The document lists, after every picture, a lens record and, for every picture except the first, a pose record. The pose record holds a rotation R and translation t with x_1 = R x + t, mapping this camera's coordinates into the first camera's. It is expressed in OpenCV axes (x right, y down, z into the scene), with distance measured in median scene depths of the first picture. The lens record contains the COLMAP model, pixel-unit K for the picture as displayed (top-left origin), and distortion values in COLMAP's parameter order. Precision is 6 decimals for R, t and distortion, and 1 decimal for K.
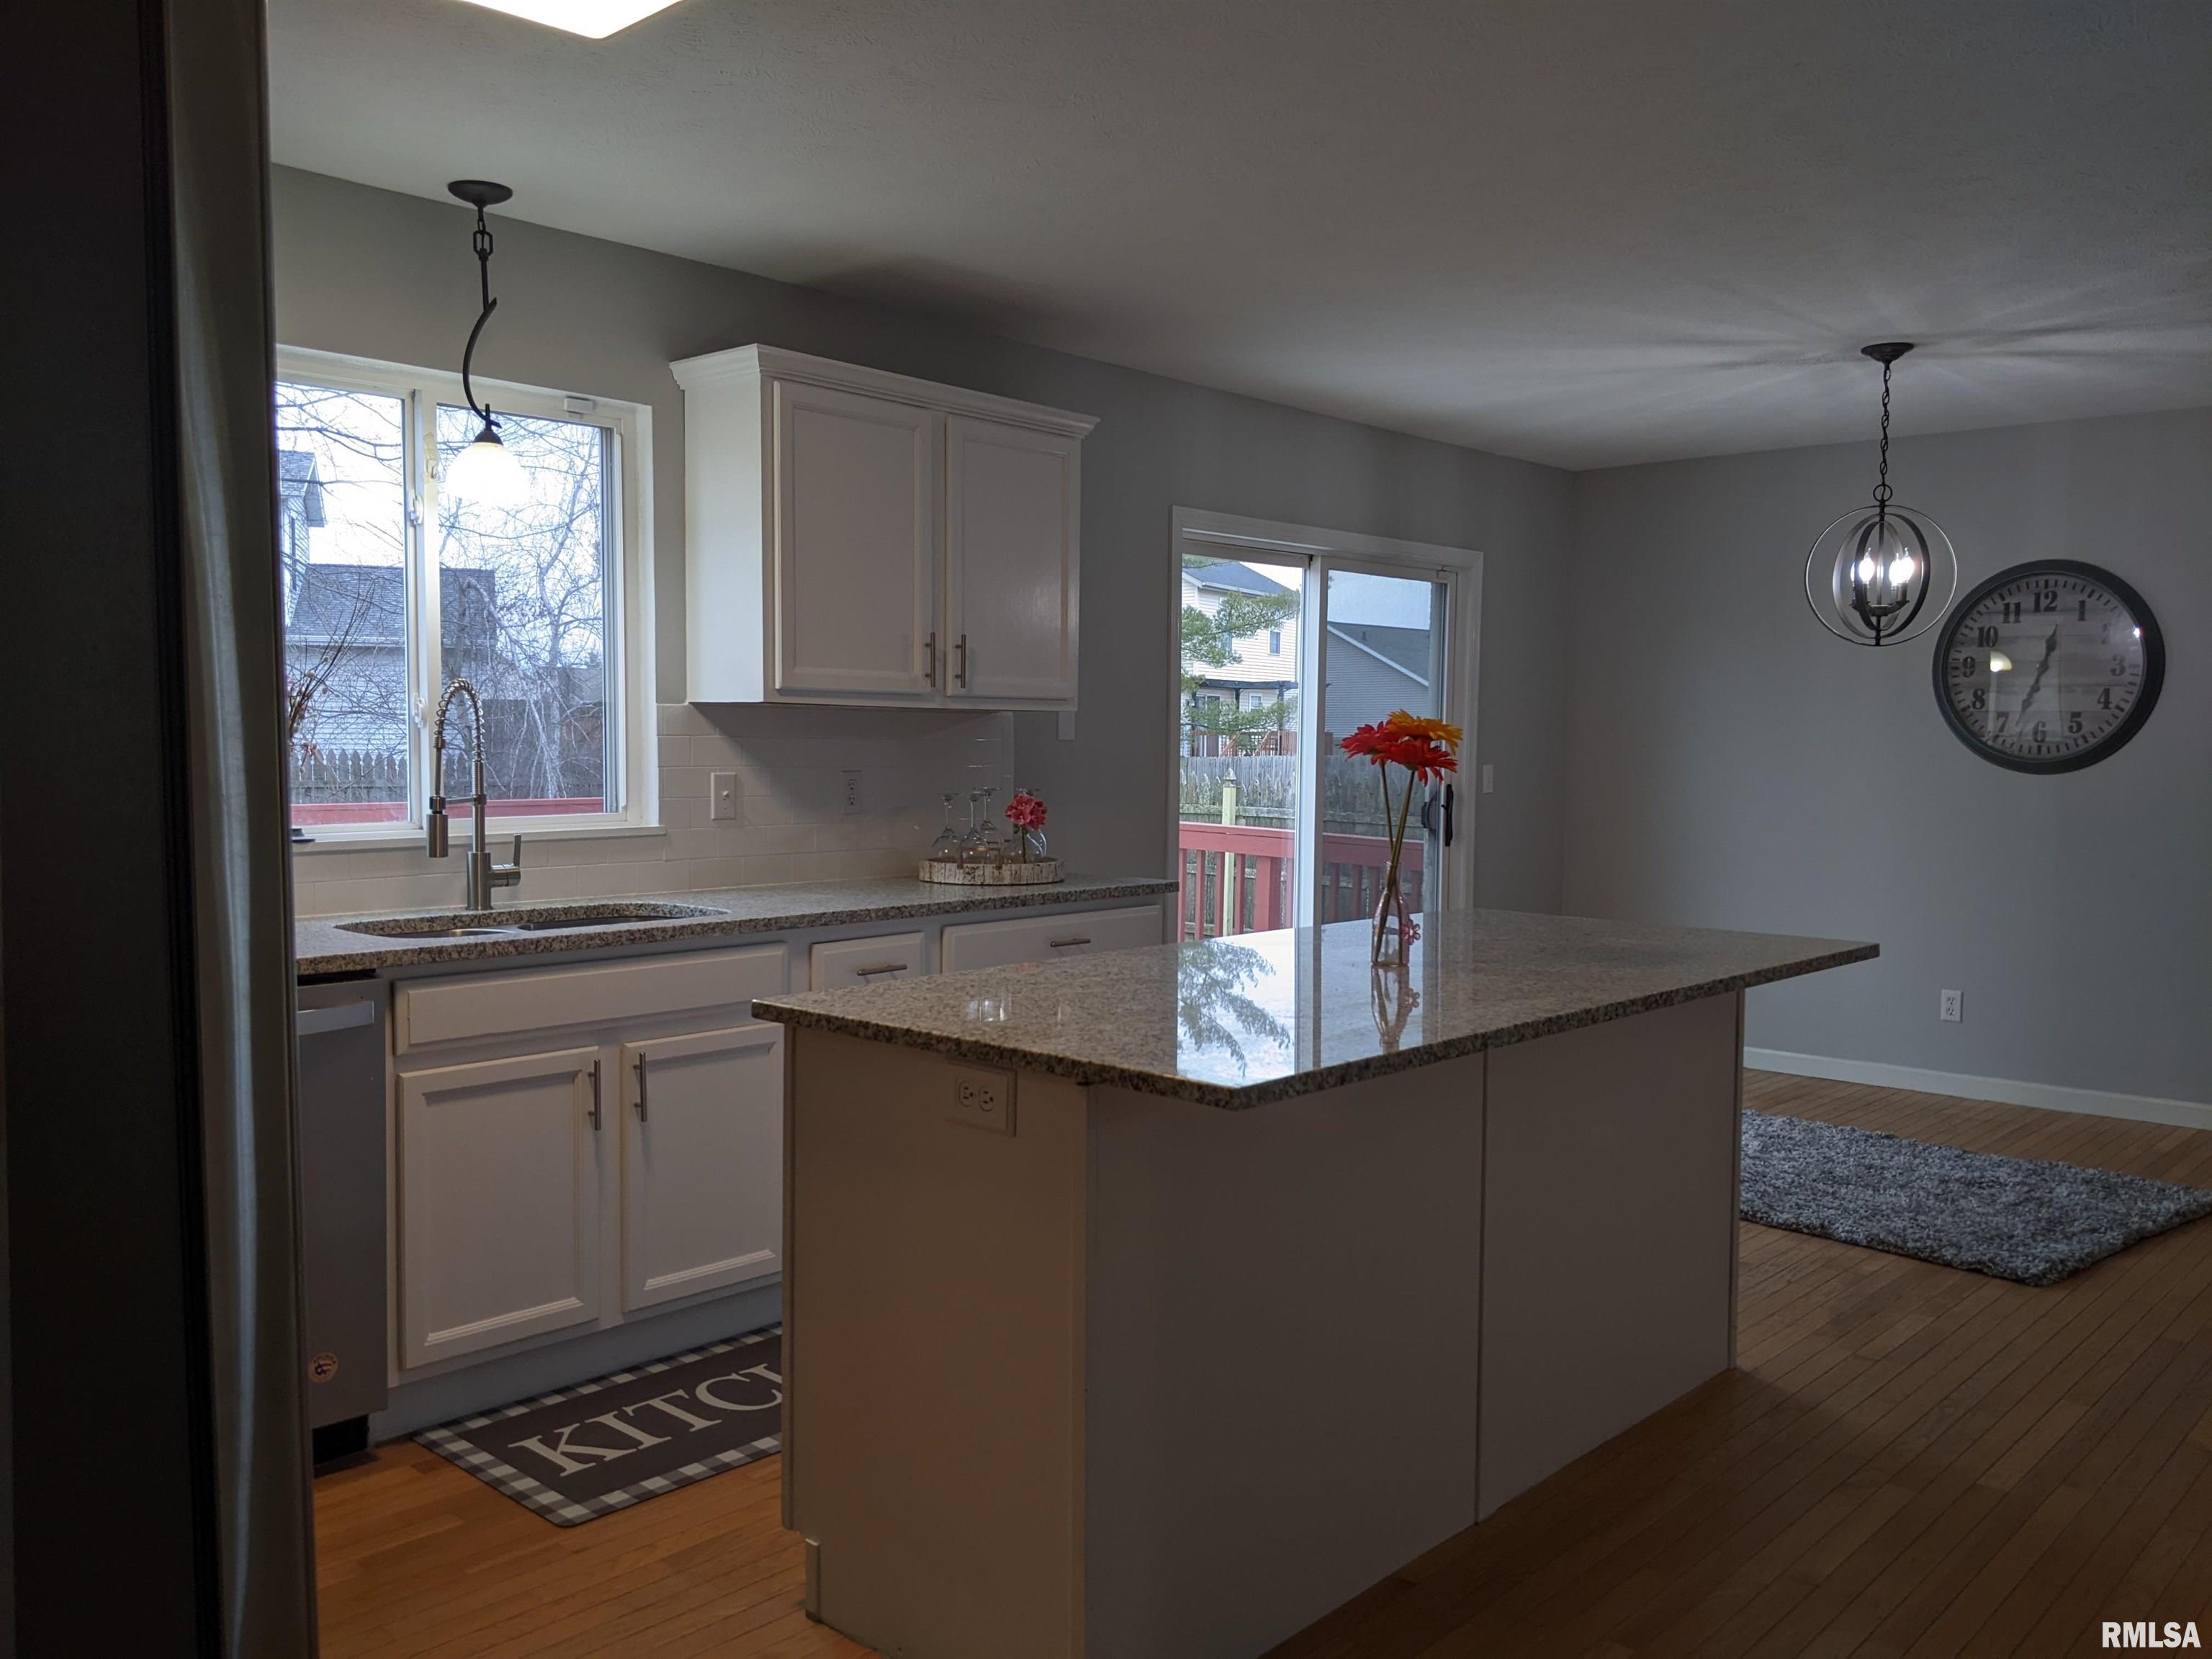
lens RADIAL K [[1761.2, 0, 1108.9], [0, 1761.2, 832.6], [0, 0, 1]] dist [0.069662, -0.130047]
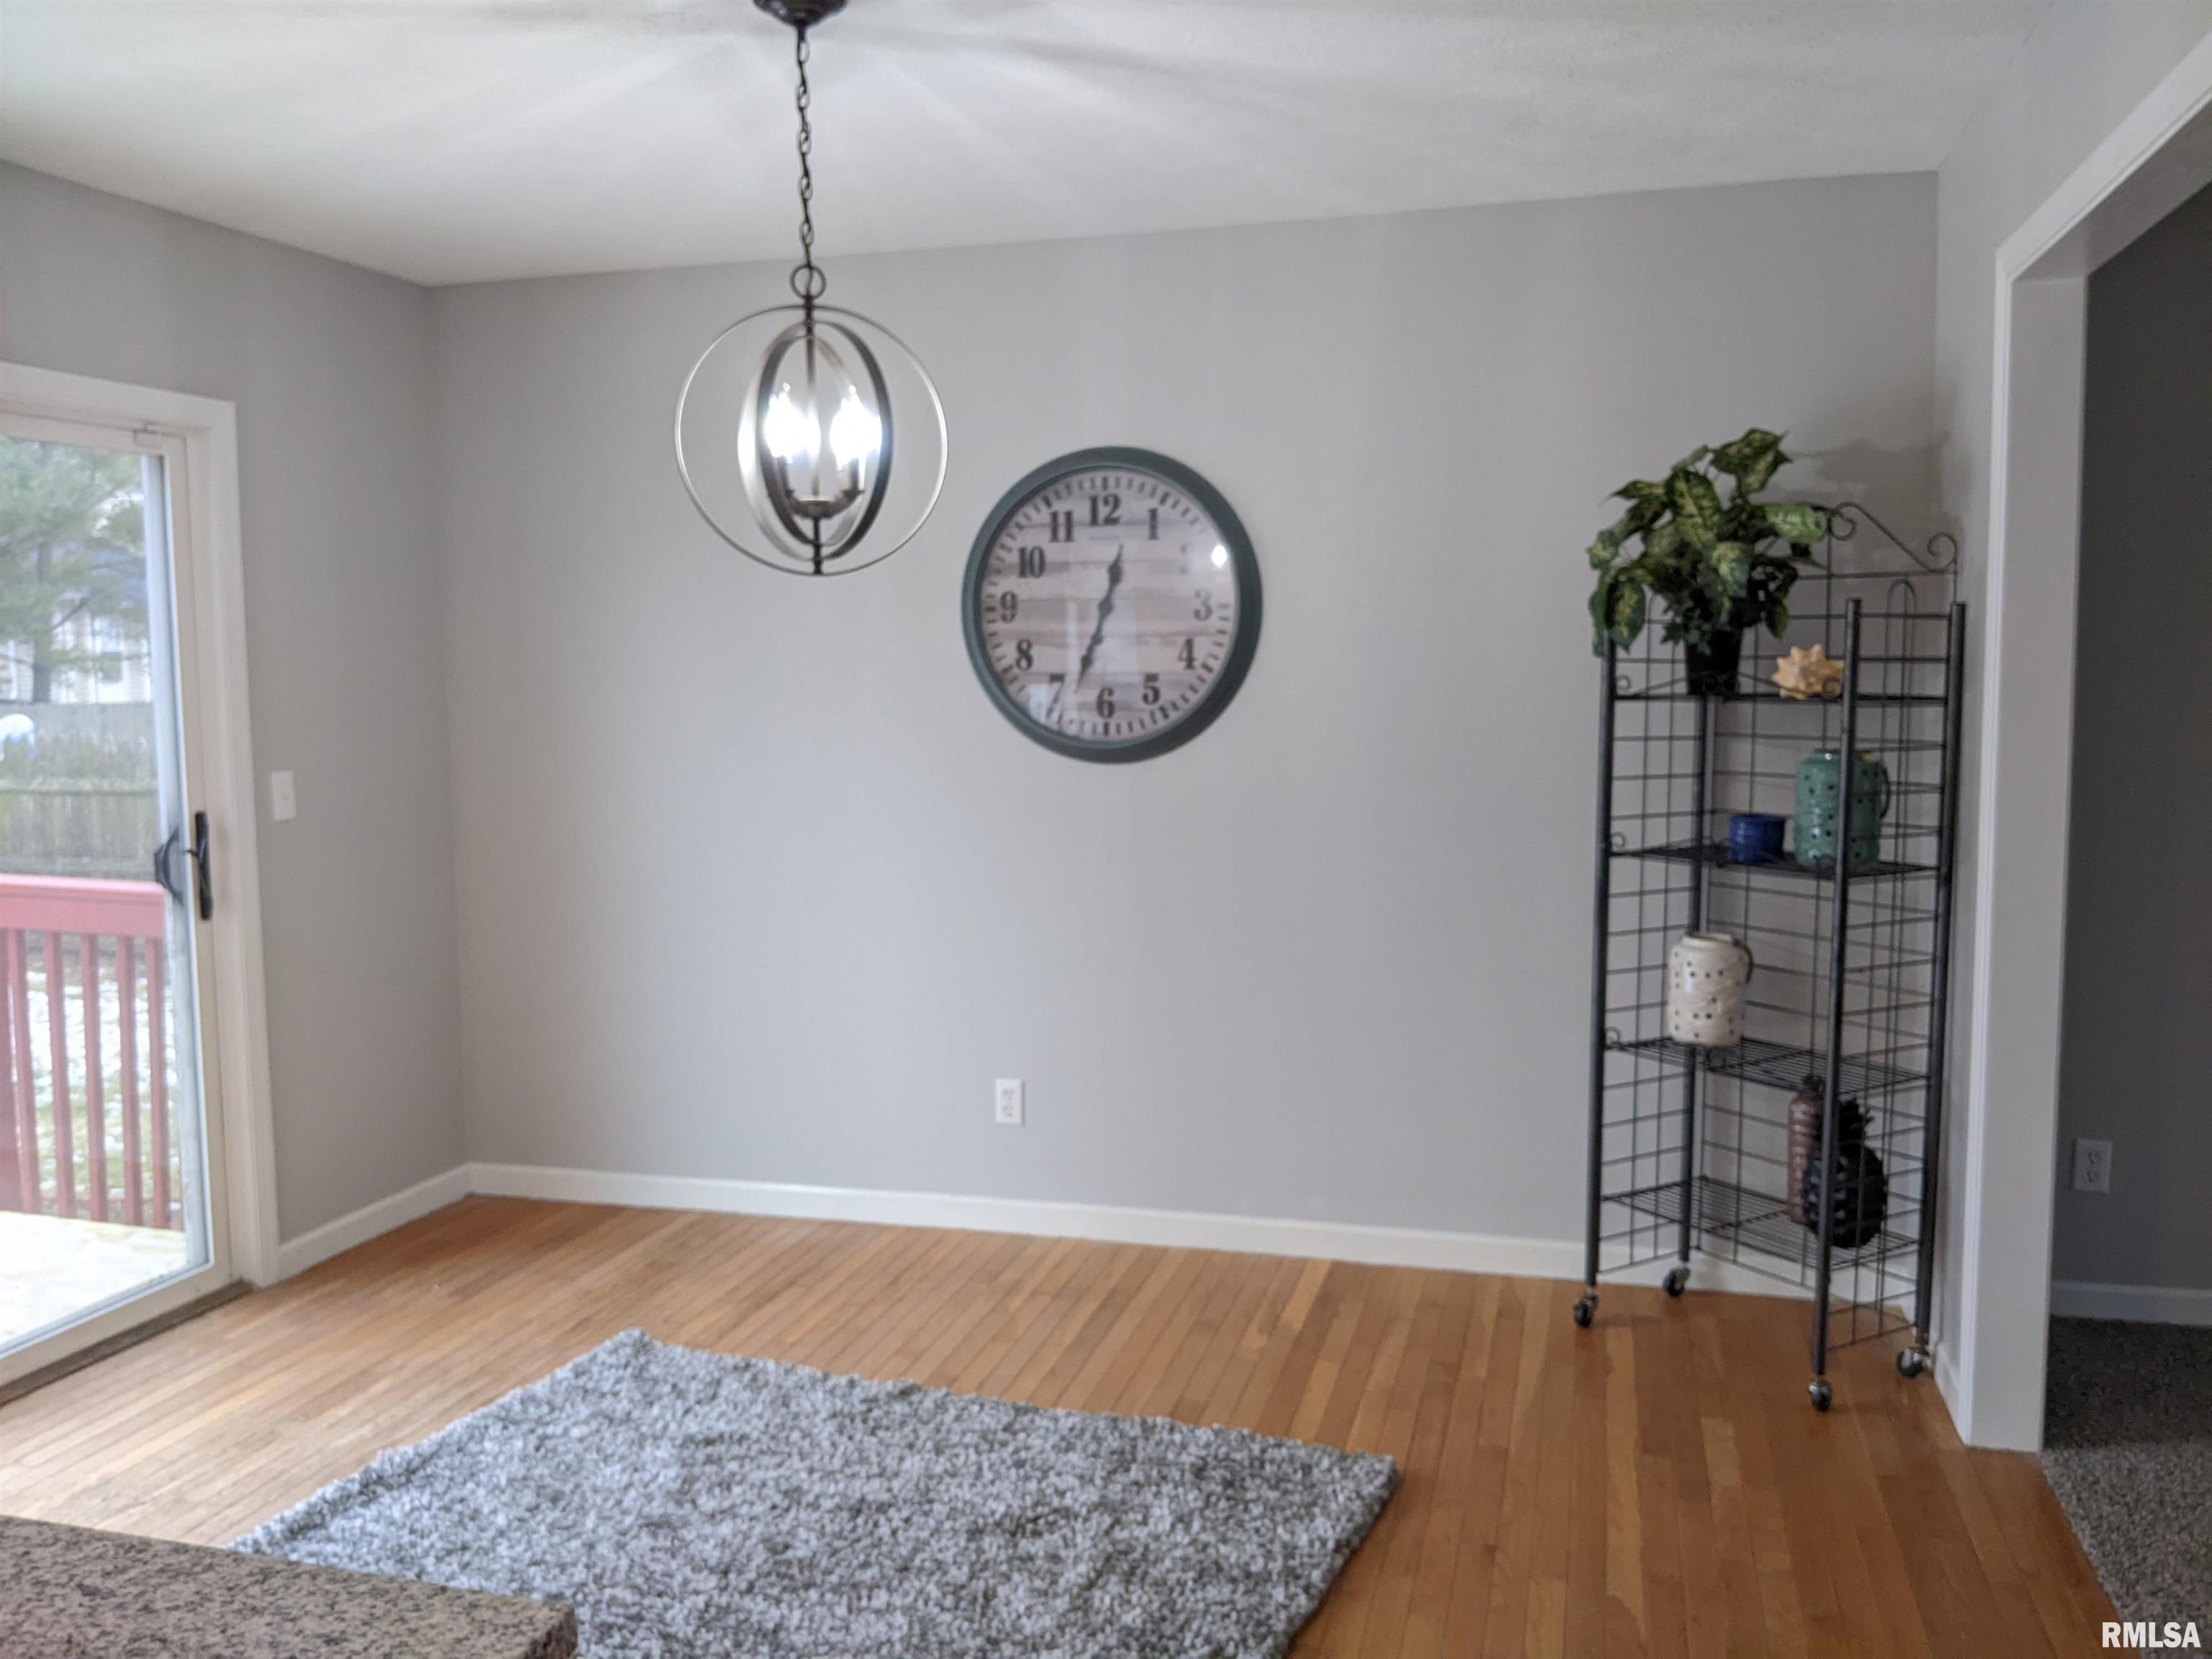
lens RADIAL K [[1778.2, 0, 1100.1], [0, 1778.2, 830.6], [0, 0, 1]] dist [0.109582, -0.245435]
pose [[0.893813, -0.059924, 0.444418, 0.218374], [0.042697, 0.997901, 0.048682, -0.041735], [-0.446403, -0.024538, 0.894496, 0.394407]]
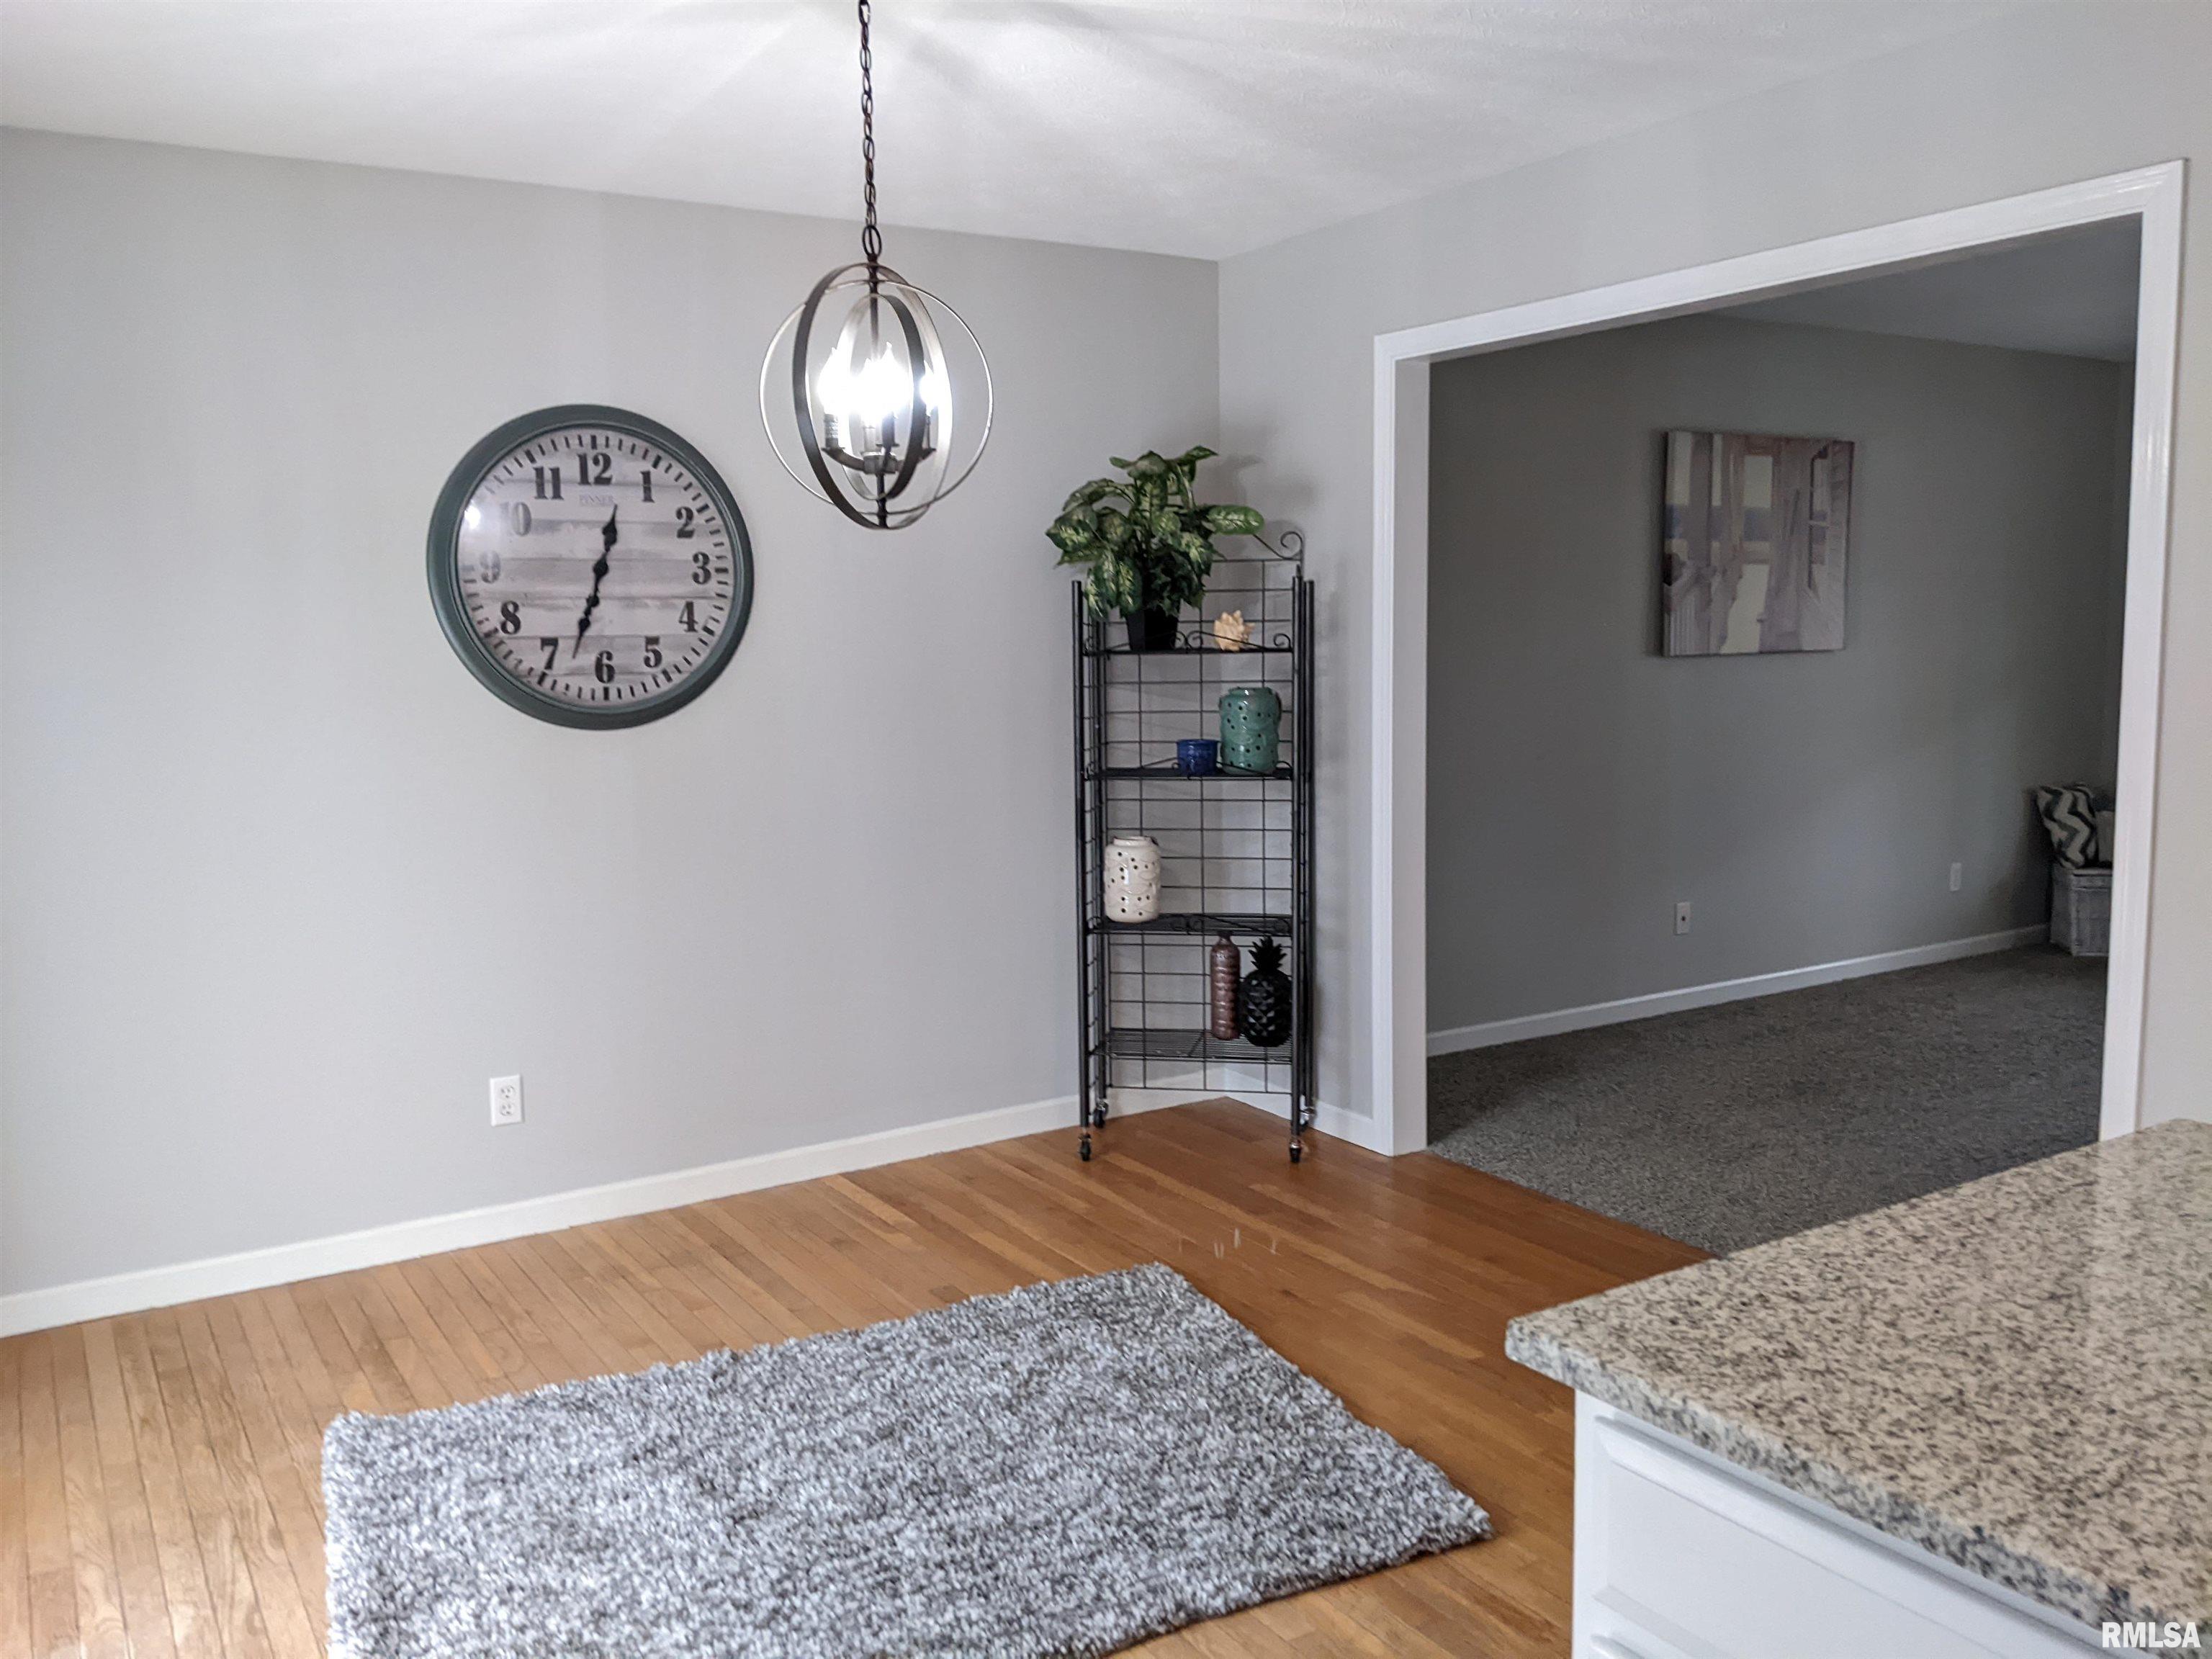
lens RADIAL K [[1761.2, 0, 1108.9], [0, 1761.2, 832.6], [0, 0, 1]] dist [0.069662, -0.130047]
pose [[0.265675, -0.124824, 0.955947, -0.069446], [0.073813, 0.991306, 0.108927, -0.054342], [-0.961233, 0.041622, 0.272579, 0.649426]]
